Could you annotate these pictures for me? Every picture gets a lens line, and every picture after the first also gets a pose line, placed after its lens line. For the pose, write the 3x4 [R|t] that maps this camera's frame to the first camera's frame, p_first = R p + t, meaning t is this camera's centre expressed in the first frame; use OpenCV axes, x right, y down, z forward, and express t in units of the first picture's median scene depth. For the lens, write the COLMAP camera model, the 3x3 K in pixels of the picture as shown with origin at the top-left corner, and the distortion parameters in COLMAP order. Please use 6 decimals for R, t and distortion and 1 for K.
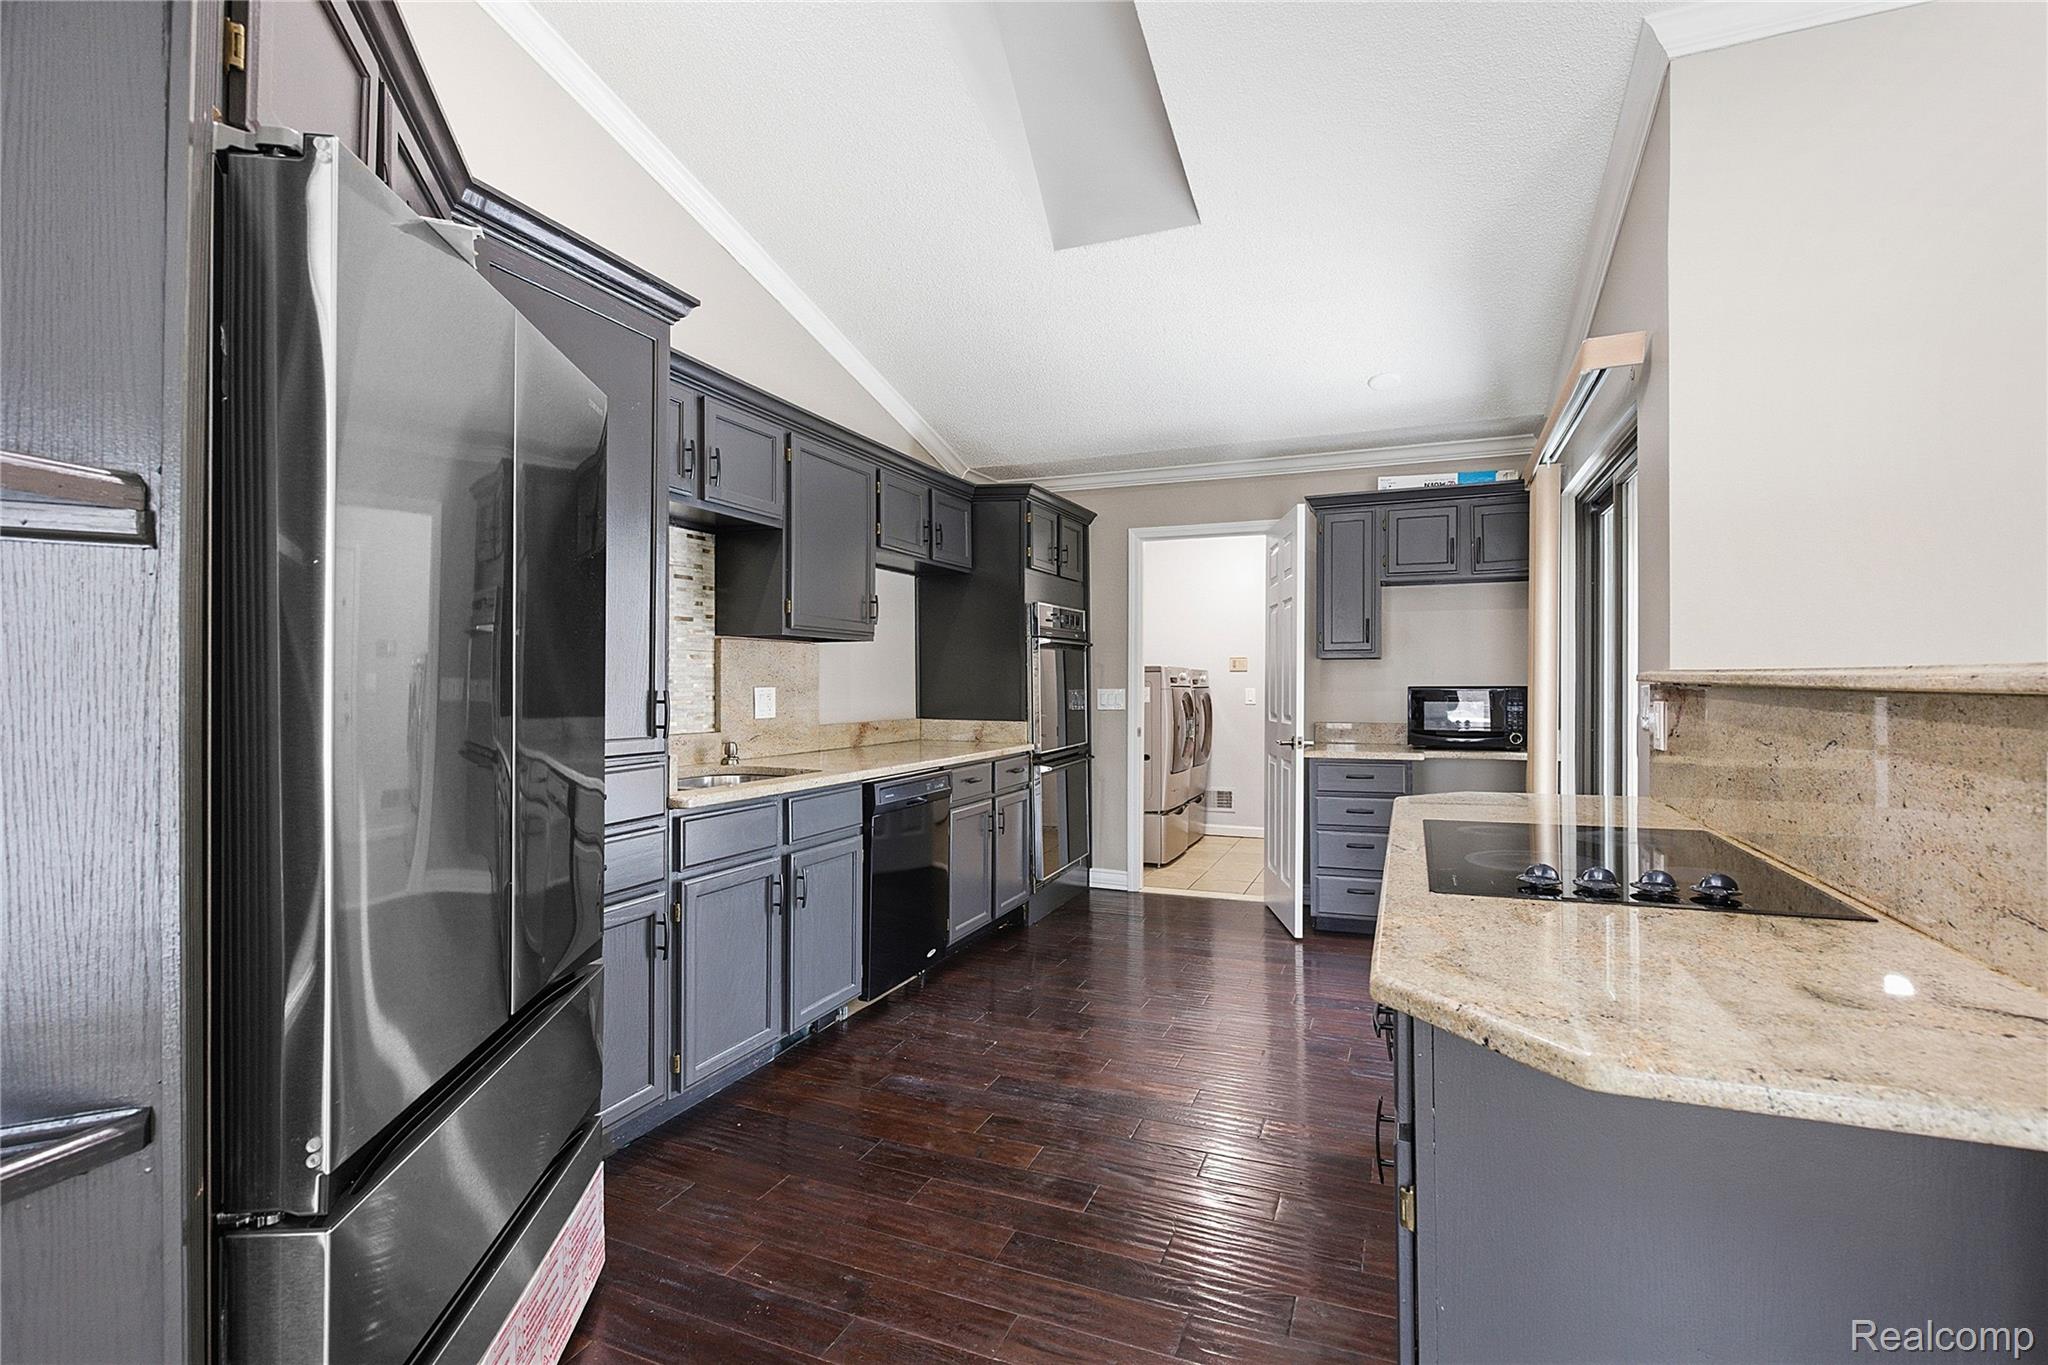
lens RADIAL K [[928.8, 0, 1016.2], [0, 928.8, 683.0], [0, 0, 1]] dist [-0.009904, 0.002564]
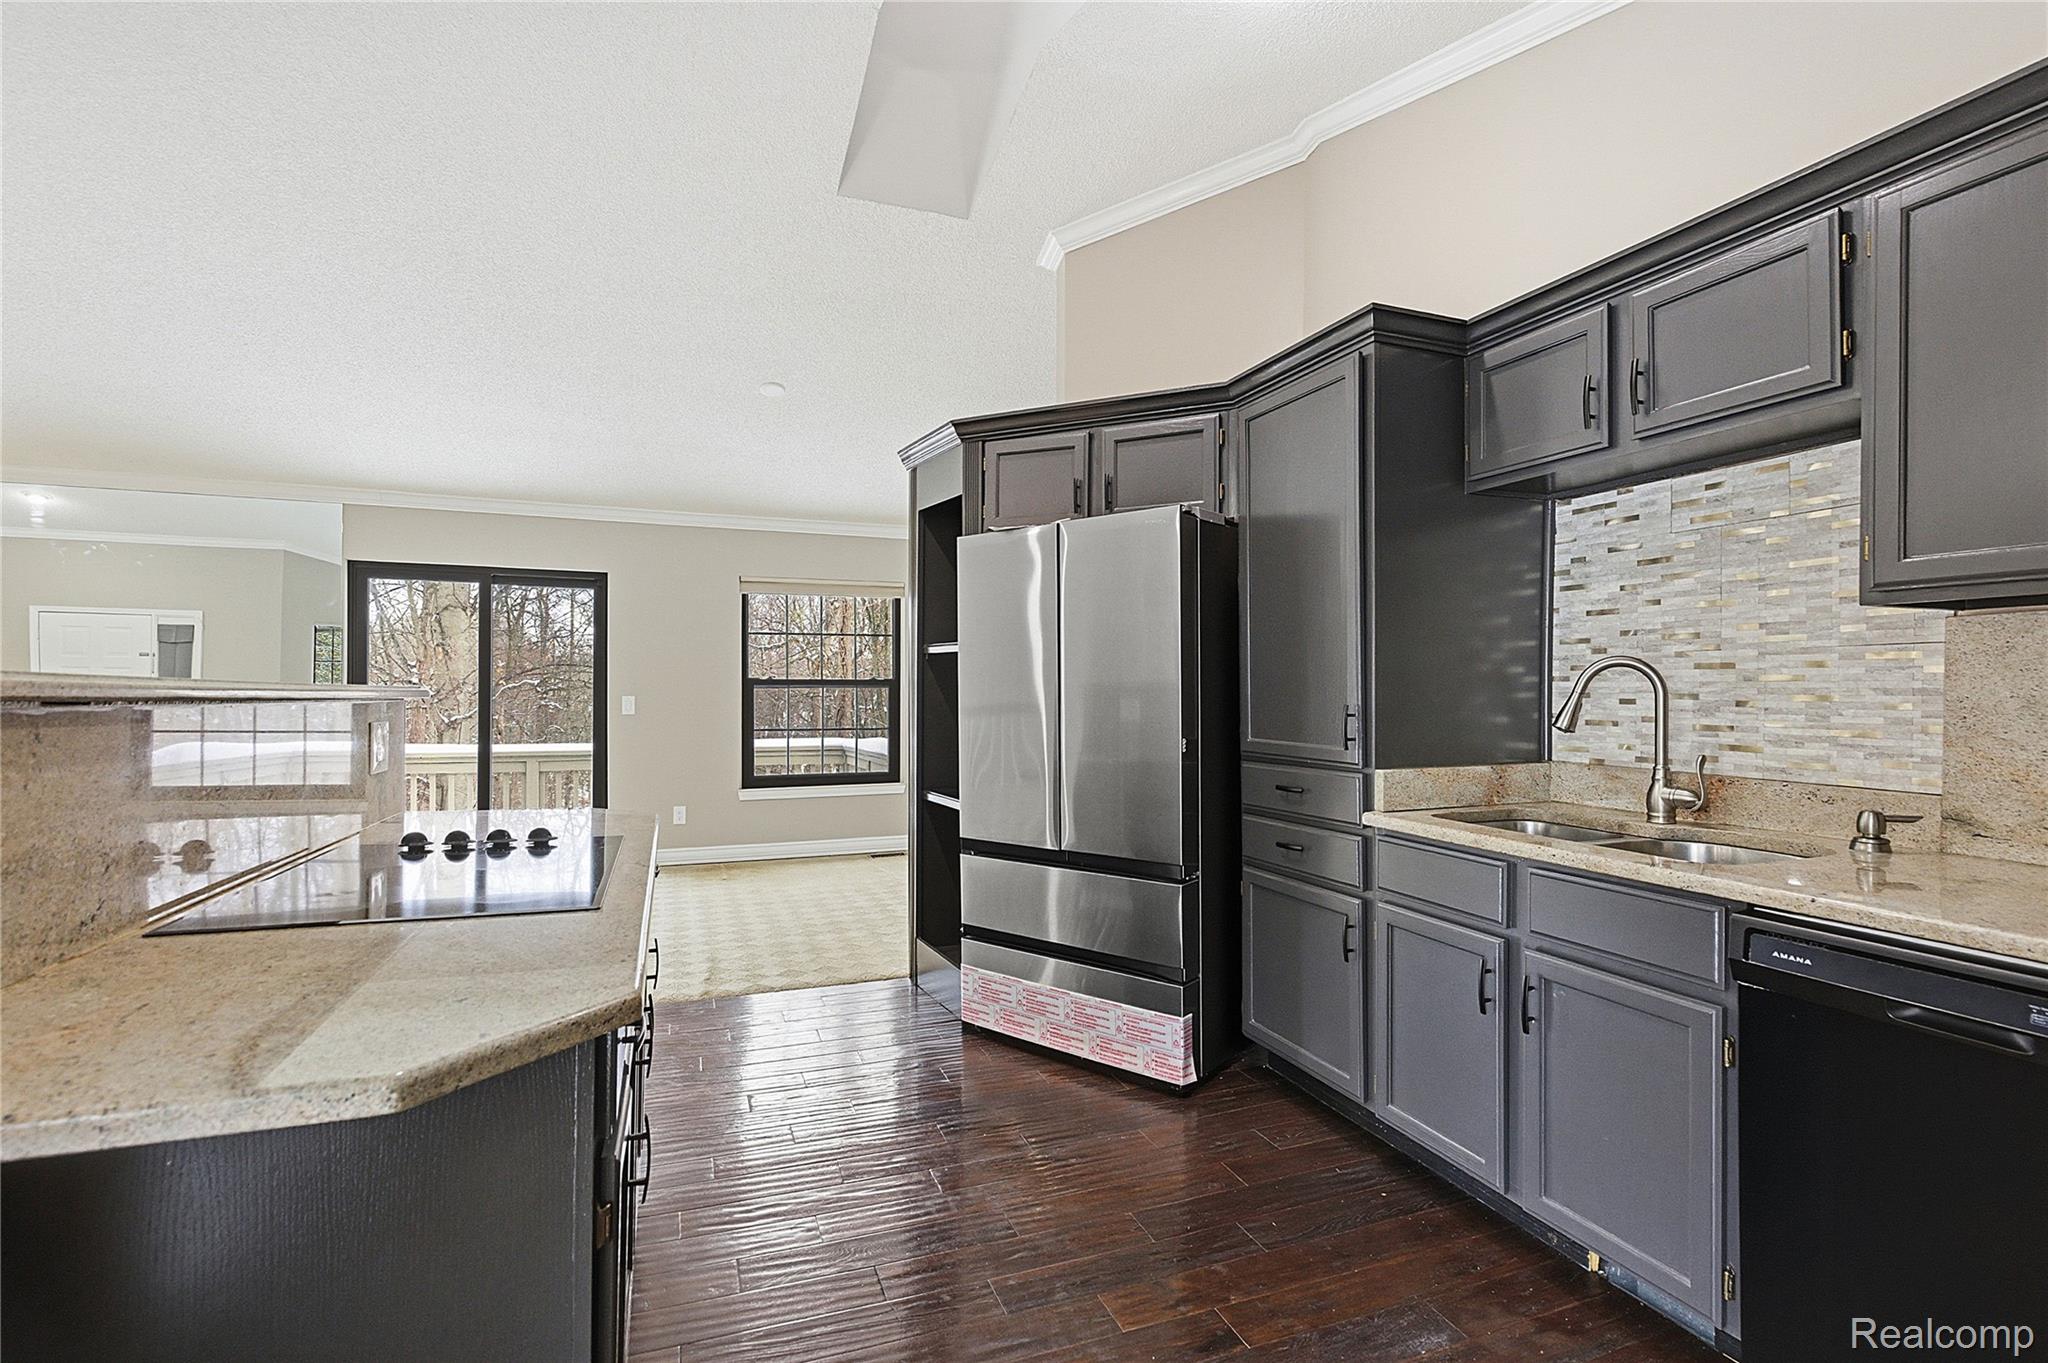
lens RADIAL K [[928.8, 0, 1021.4], [0, 928.8, 689.1], [0, 0, 1]] dist [-0.009904, 0.002564]
pose [[-0.725300, -0.009420, -0.688369, 0.412611], [-0.004856, 0.999952, -0.008568, 0.000170], [0.688416, -0.002872, -0.725310, 1.021055]]
